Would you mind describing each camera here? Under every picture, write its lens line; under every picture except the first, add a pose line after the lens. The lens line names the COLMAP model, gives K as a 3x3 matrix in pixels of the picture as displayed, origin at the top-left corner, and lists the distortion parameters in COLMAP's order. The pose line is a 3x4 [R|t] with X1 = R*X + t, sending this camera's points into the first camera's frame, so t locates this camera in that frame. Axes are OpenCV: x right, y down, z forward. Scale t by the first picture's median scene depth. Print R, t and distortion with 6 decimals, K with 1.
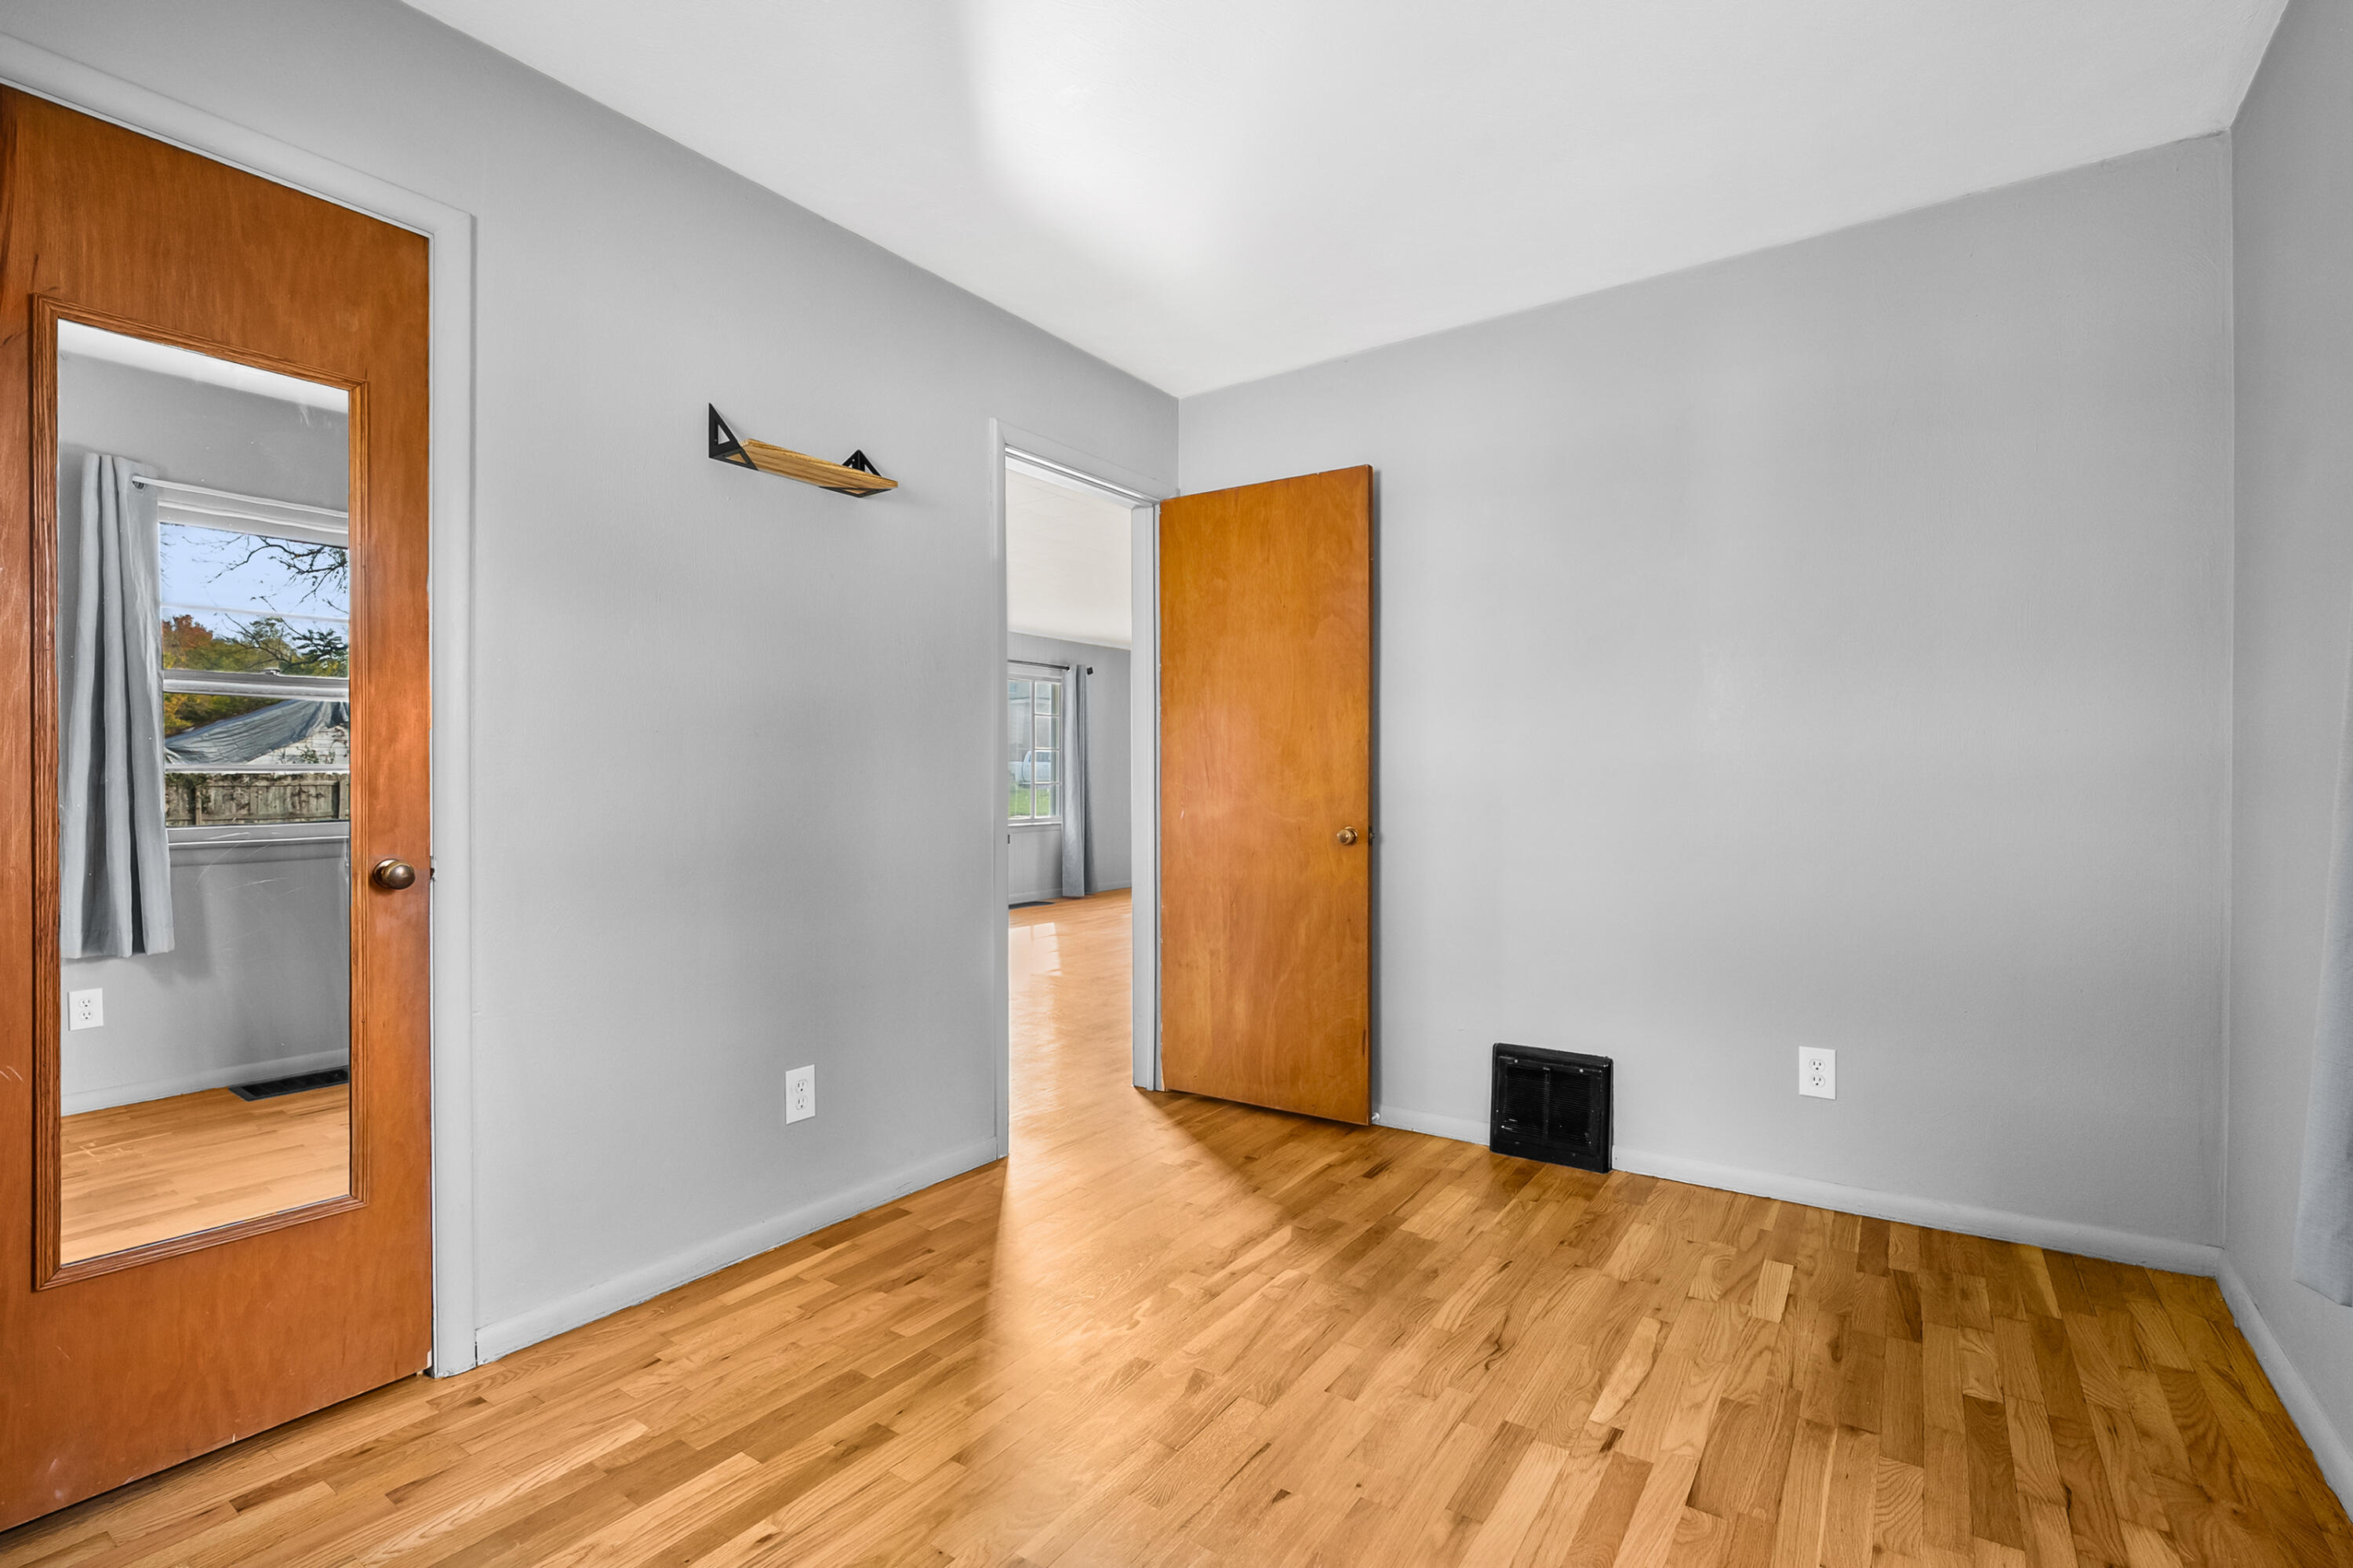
lens RADIAL K [[1086.3, 0, 1175.5], [0, 1086.3, 778.4], [0, 0, 1]] dist [-0.000079, 0.000114]
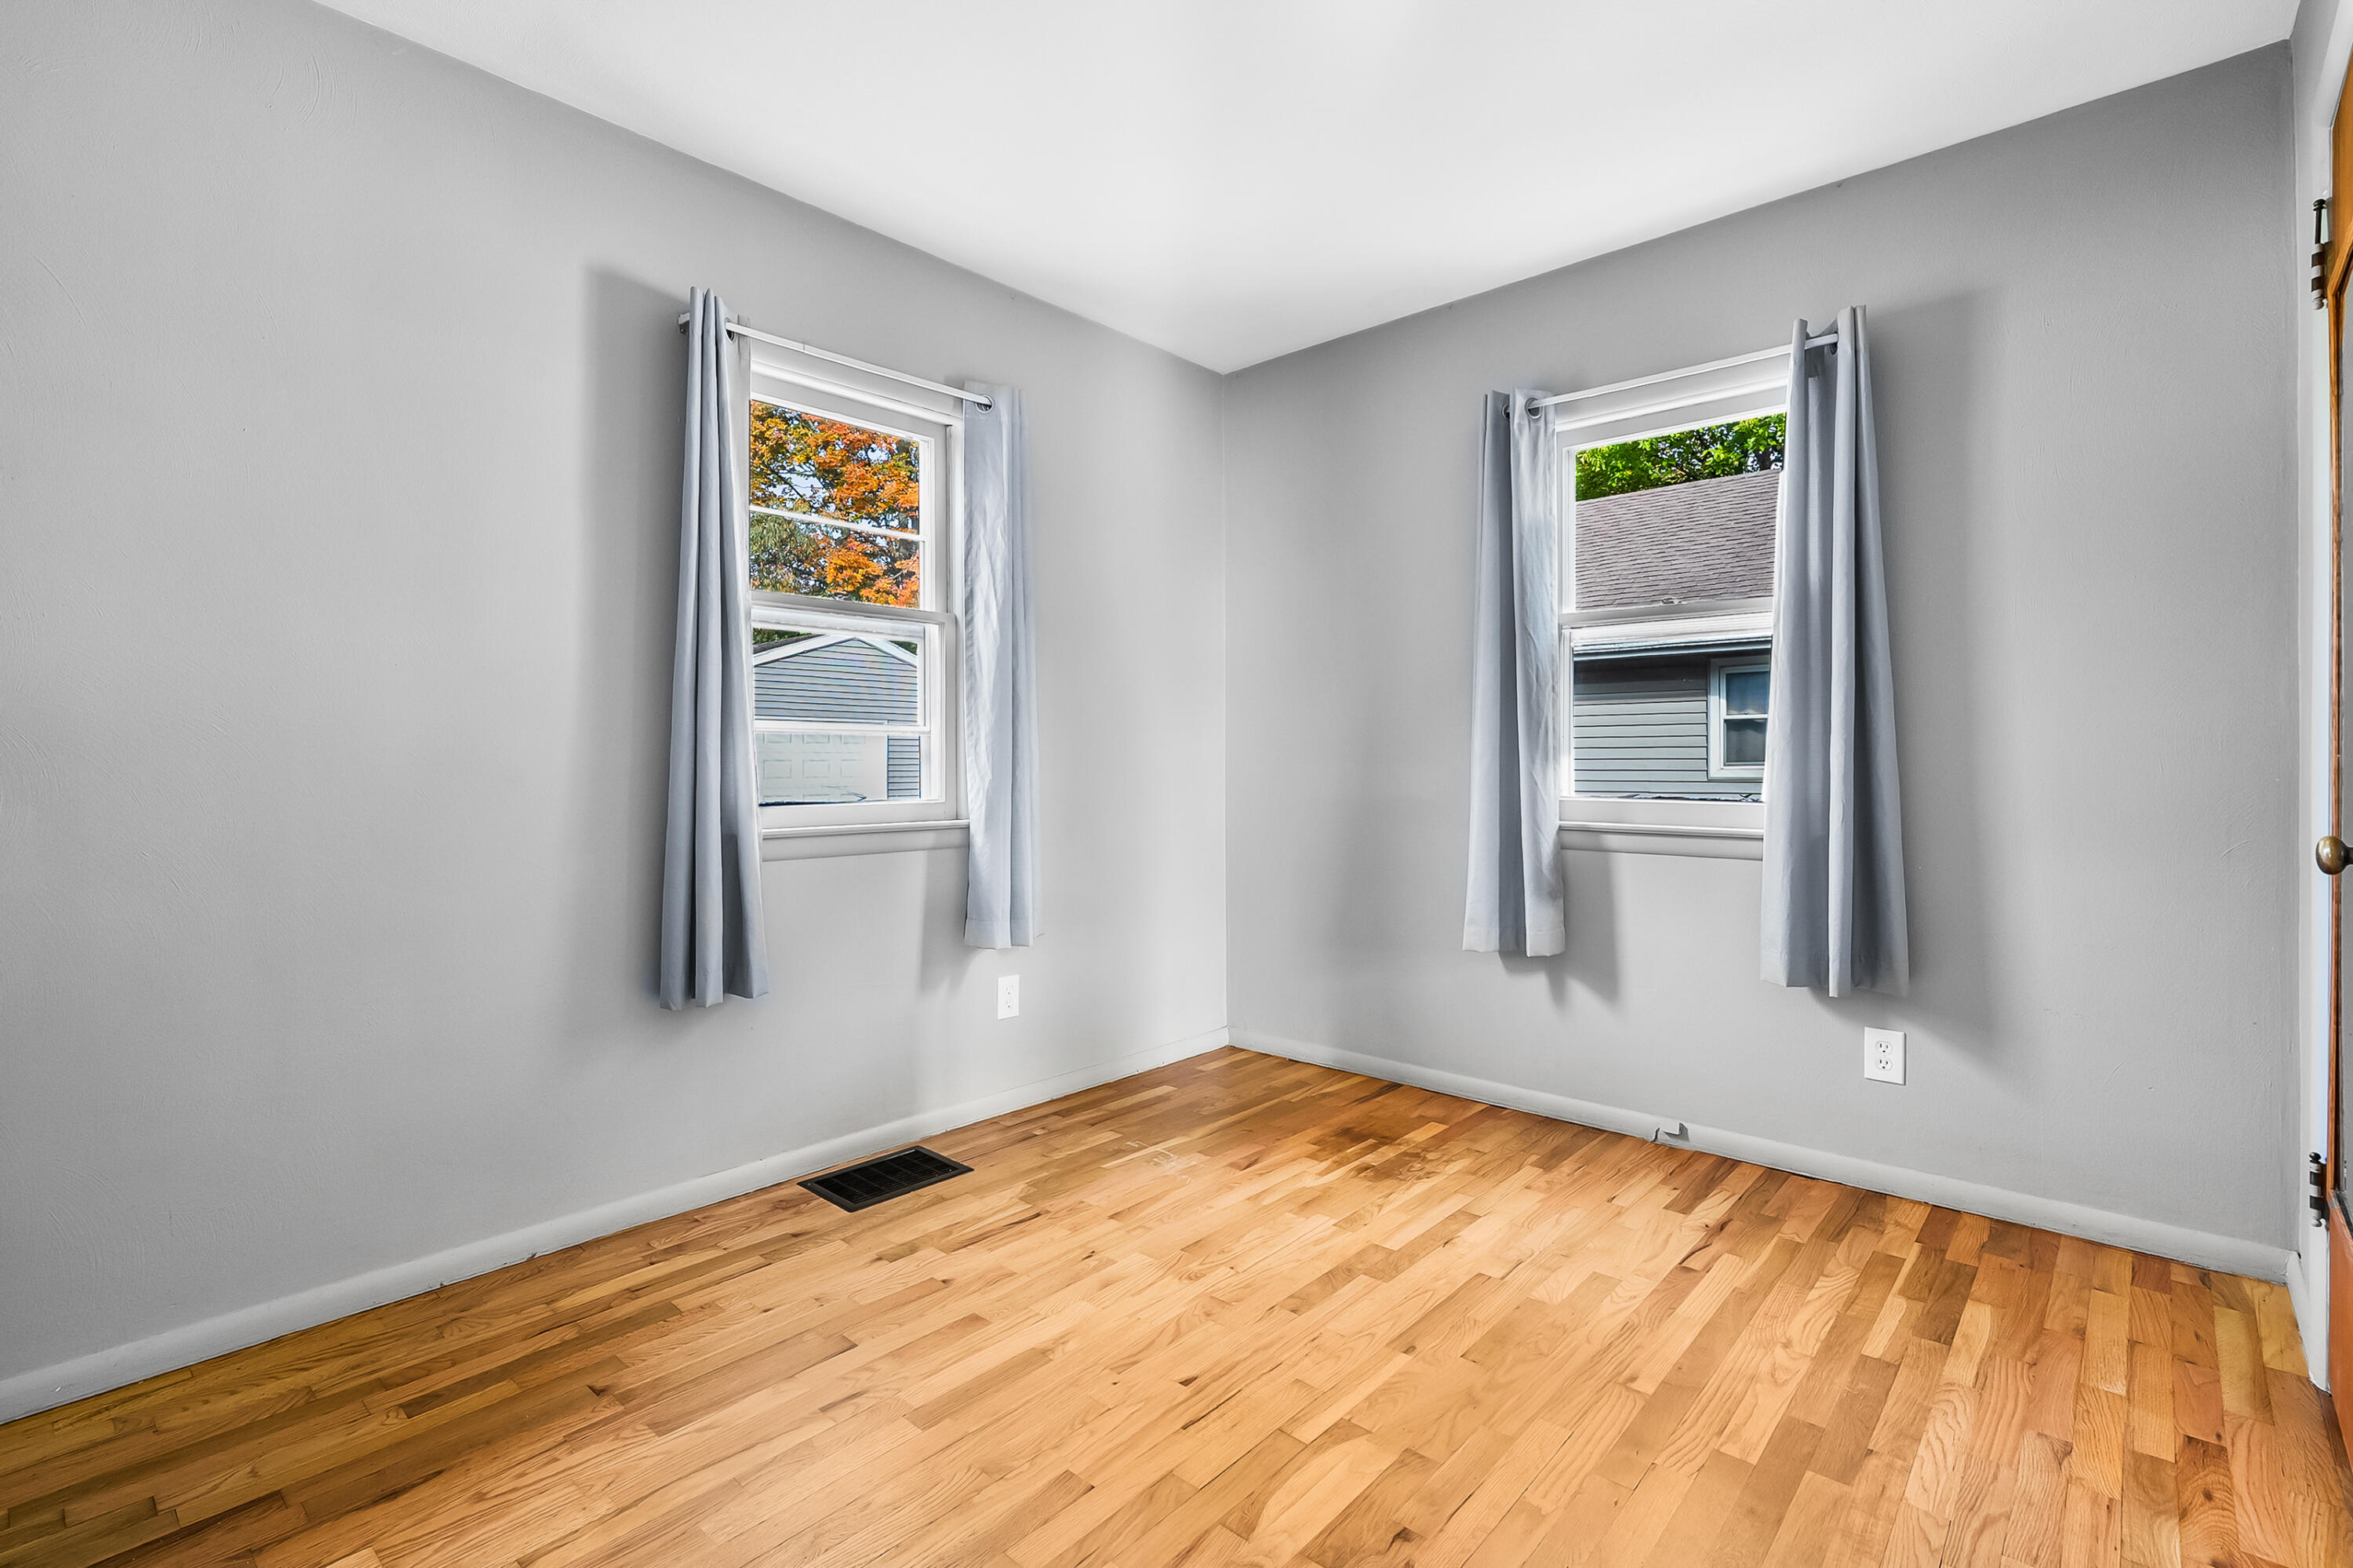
lens RADIAL K [[1086.3, 0, 1175.5], [0, 1086.3, 778.4], [0, 0, 1]] dist [-0.000079, 0.000114]
pose [[-0.993611, 0.002798, 0.112824, -0.016577], [0.002868, 0.999996, 0.000460, 0.038389], [-0.112823, 0.000781, -0.993615, 2.002538]]
